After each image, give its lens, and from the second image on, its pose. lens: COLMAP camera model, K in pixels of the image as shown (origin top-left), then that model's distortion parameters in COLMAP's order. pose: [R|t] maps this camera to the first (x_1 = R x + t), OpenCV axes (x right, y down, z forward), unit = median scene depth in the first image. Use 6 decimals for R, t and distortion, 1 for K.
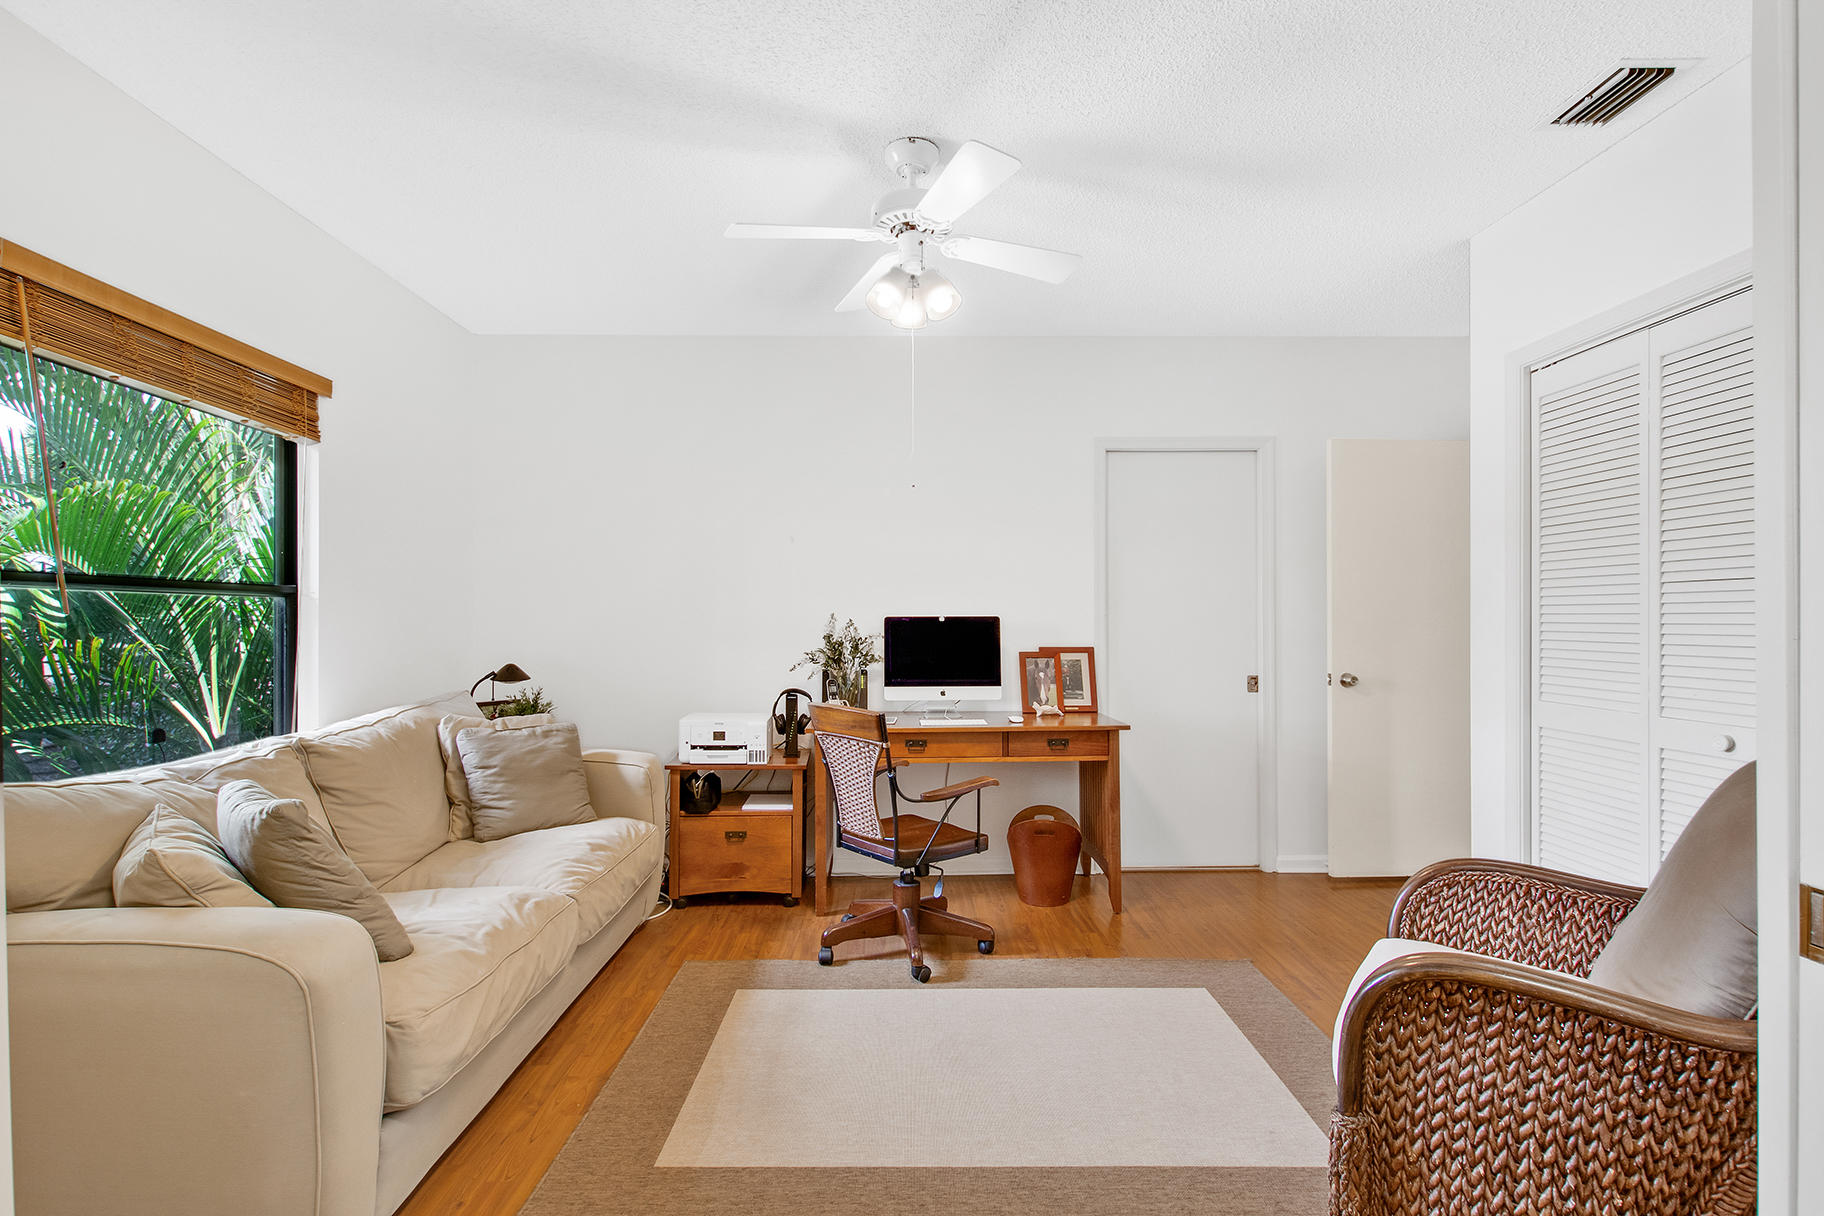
lens RADIAL K [[866.0, 0, 917.1], [0, 866.0, 615.9], [0, 0, 1]] dist [0.008562, -0.004542]
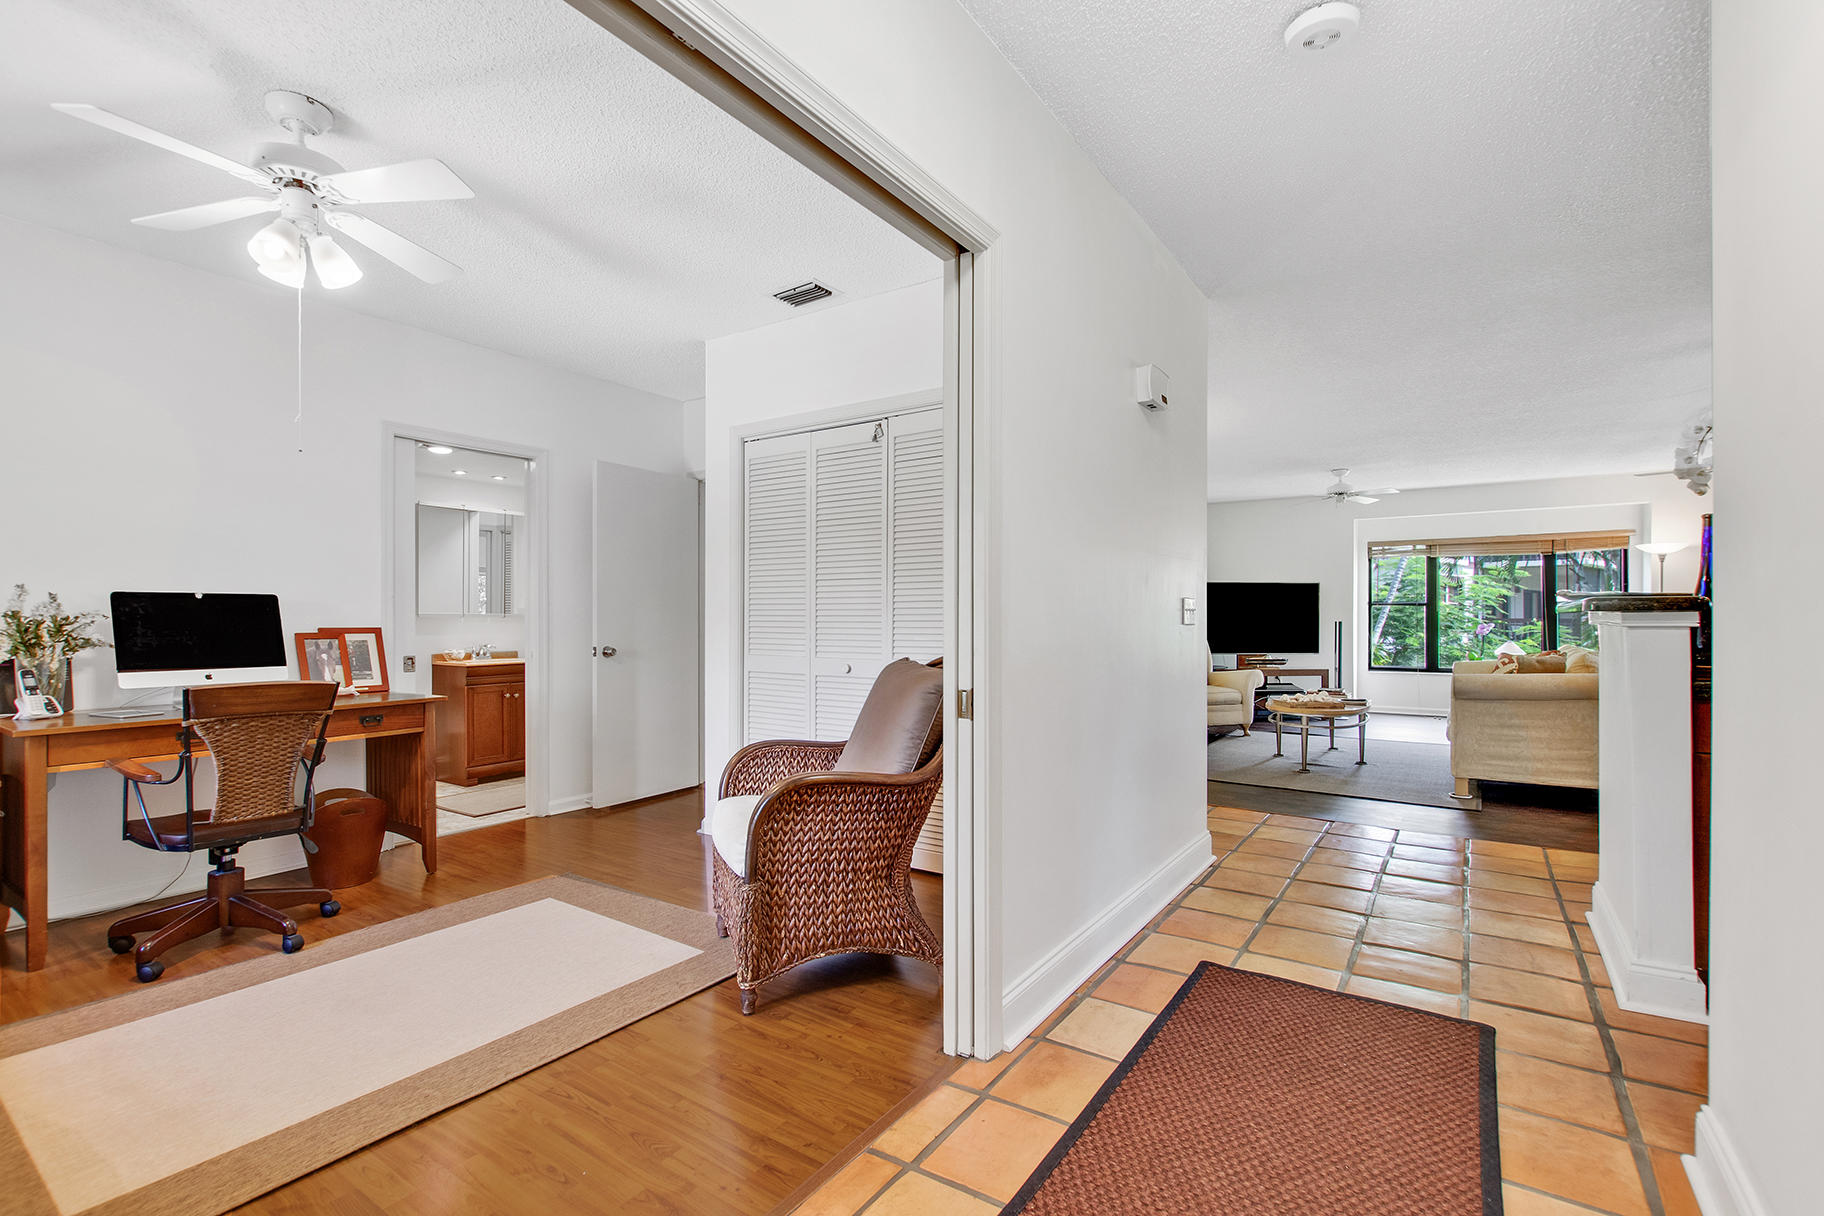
lens RADIAL K [[828.1, 0, 912.5], [0, 828.1, 618.0], [0, 0, 1]] dist [0.001321, 0.000018]
pose [[0.573358, 0.003612, 0.819297, -0.383066], [-0.005236, 0.999986, -0.000745, 0.036358], [-0.819288, -0.003863, 0.573369, -0.102330]]
